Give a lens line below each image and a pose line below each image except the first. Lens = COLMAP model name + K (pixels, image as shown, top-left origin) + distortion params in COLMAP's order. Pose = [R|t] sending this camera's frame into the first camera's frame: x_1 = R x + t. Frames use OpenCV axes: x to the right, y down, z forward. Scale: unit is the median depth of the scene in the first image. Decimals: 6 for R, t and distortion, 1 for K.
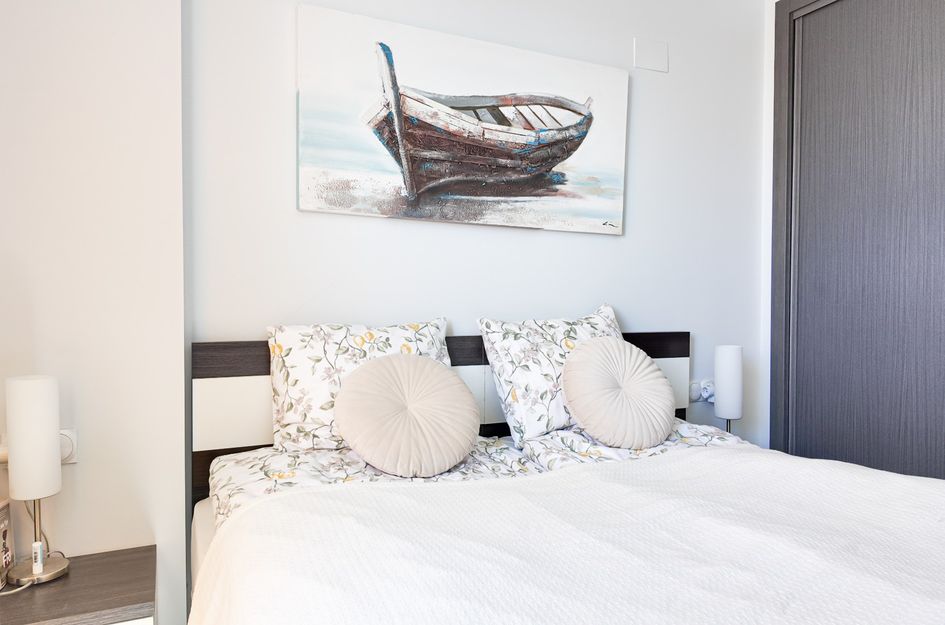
lens RADIAL K [[649.8, 0, 473.1], [0, 649.8, 315.5], [0, 0, 1]] dist [0.078807, -0.098674]
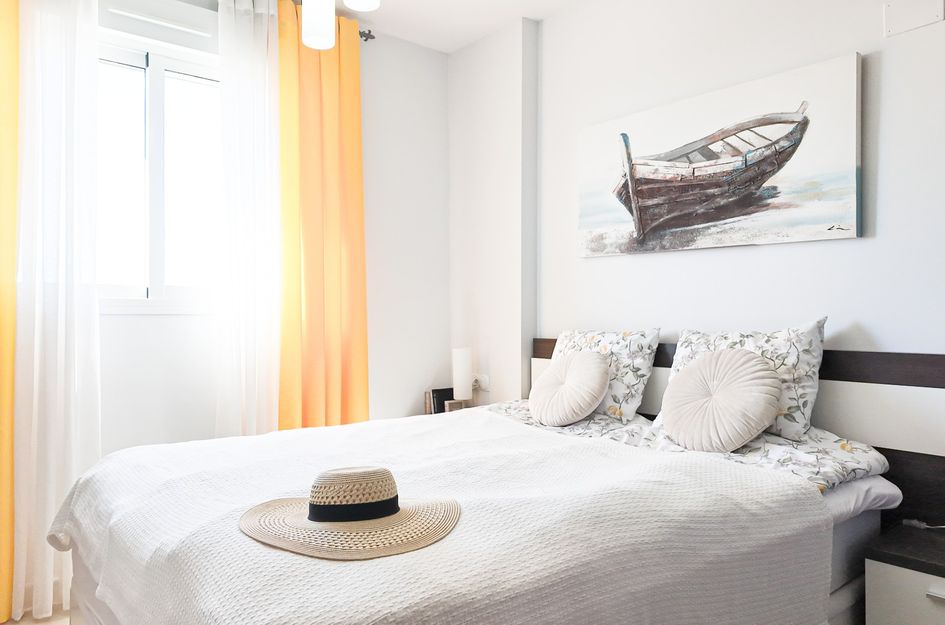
lens RADIAL K [[649.8, 0, 472.8], [0, 649.8, 318.8], [0, 0, 1]] dist [0.078807, -0.098674]
pose [[0.243066, -0.005949, -0.969991, 1.061350], [-0.031338, 0.999411, -0.013982, 0.014443], [0.969503, 0.033796, 0.242737, 0.329593]]
